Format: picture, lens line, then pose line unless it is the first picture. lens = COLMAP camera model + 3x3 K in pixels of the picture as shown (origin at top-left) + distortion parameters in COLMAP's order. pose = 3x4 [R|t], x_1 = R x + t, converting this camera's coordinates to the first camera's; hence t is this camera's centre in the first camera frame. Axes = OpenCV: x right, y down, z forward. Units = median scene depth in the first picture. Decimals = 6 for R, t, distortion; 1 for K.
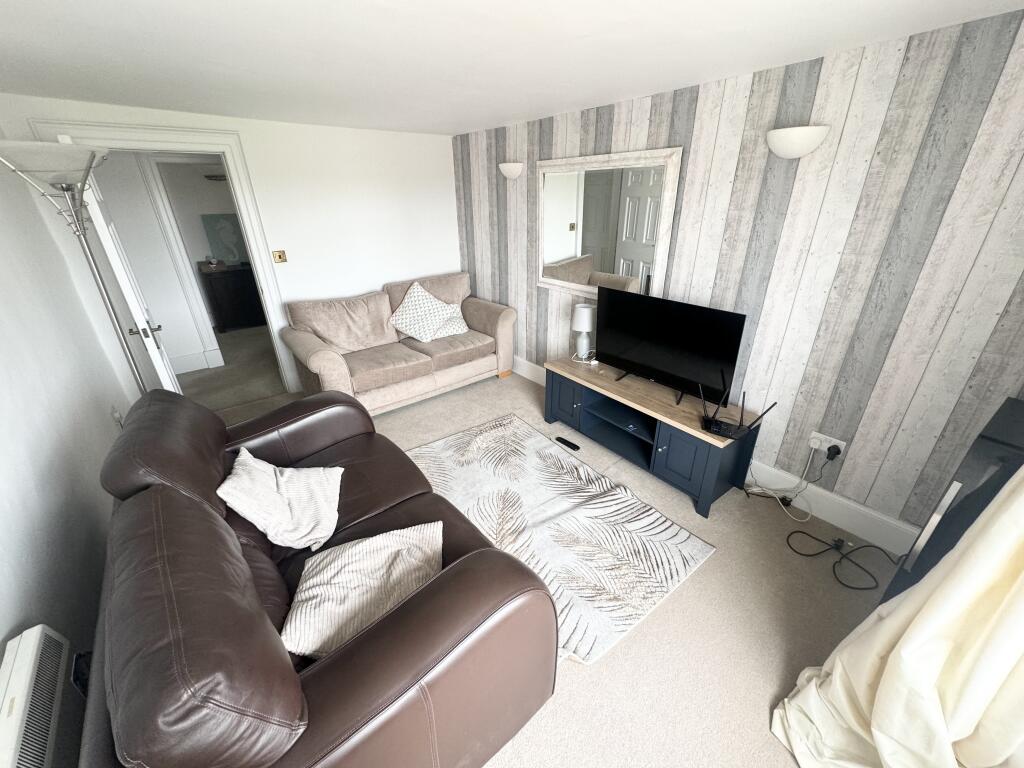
lens RADIAL K [[403.9, 0, 512.8], [0, 403.9, 378.7], [0, 0, 1]] dist [0.000590, 0.000051]
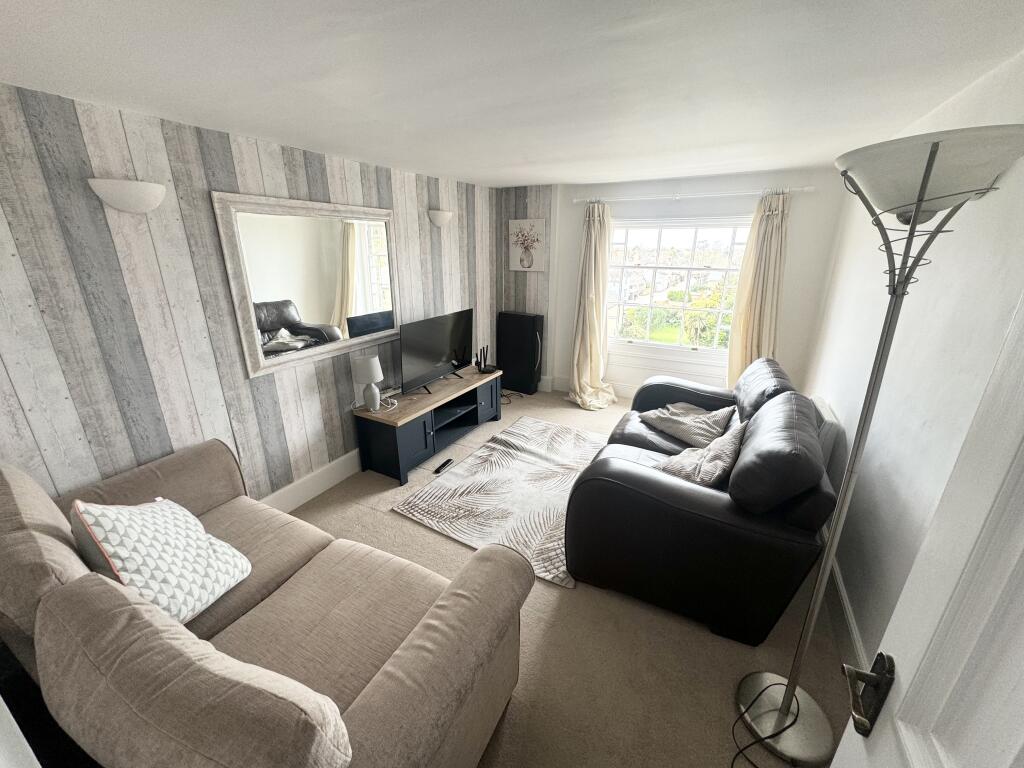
lens RADIAL K [[403.9, 0, 509.8], [0, 403.9, 382.1], [0, 0, 1]] dist [0.000590, 0.000051]
pose [[-0.381967, -0.280873, 0.880461, -0.869540], [0.391647, 0.813726, 0.429491, -0.442742], [-0.837086, 0.508882, -0.200814, 1.021533]]
